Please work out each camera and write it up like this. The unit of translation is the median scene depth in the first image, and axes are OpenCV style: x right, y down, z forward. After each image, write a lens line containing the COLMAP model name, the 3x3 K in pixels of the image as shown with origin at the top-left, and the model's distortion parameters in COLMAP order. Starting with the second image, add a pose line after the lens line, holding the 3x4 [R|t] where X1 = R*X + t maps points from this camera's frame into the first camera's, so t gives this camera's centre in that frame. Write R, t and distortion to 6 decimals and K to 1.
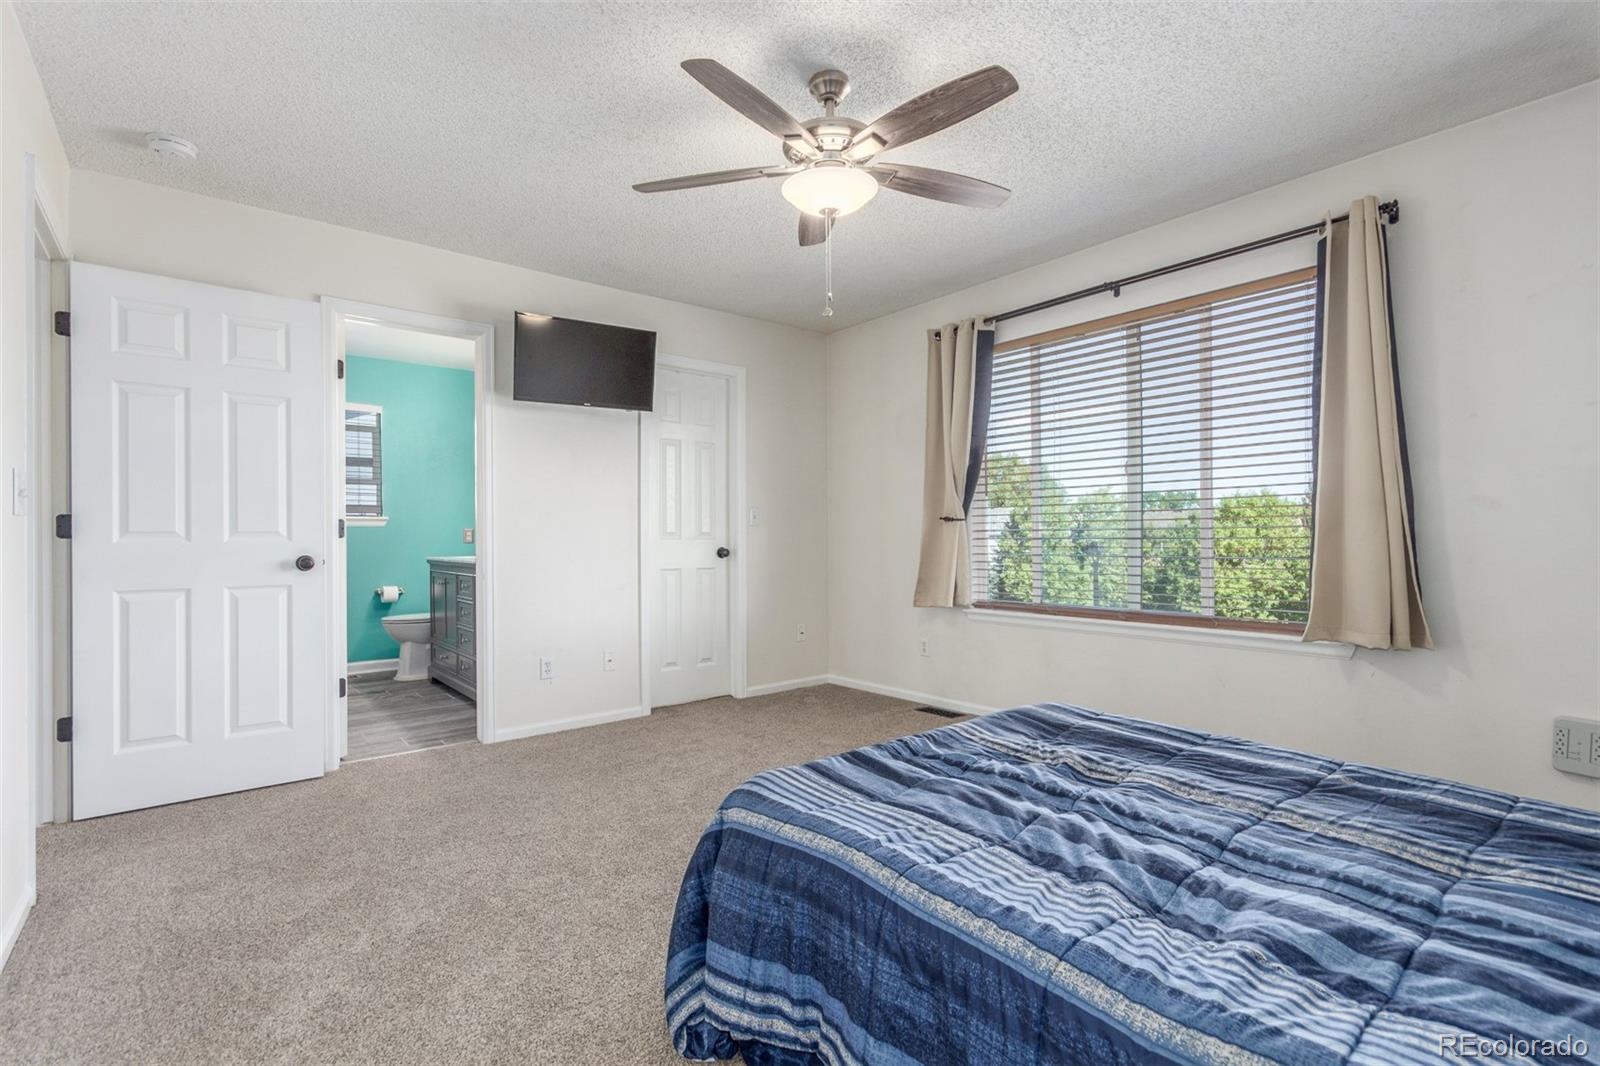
lens RADIAL K [[741.3, 0, 801.2], [0, 741.3, 542.7], [0, 0, 1]] dist [0.003522, 0.000952]
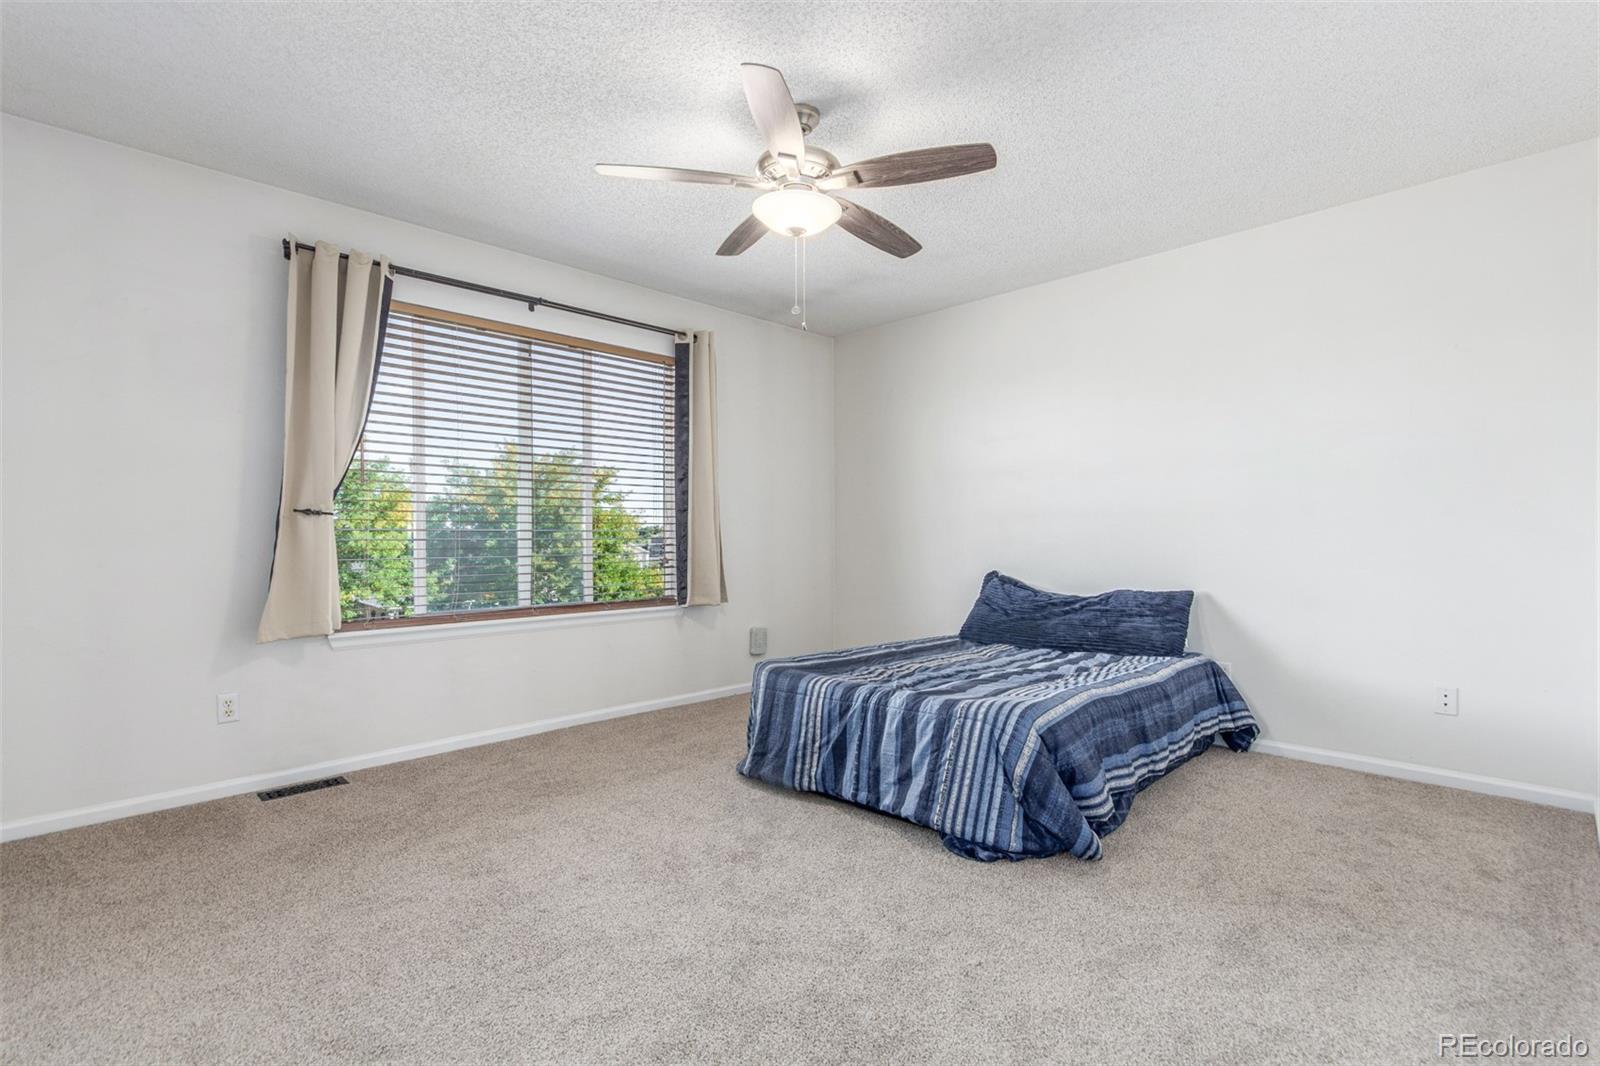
lens RADIAL K [[754.3, 0, 809.0], [0, 754.3, 539.6], [0, 0, 1]] dist [0.003402, 0.000724]
pose [[-0.105077, 0.007602, 0.994435, -0.679905], [0.012458, 0.999902, -0.006328, 0.006280], [-0.994386, 0.011723, -0.105162, 0.714427]]
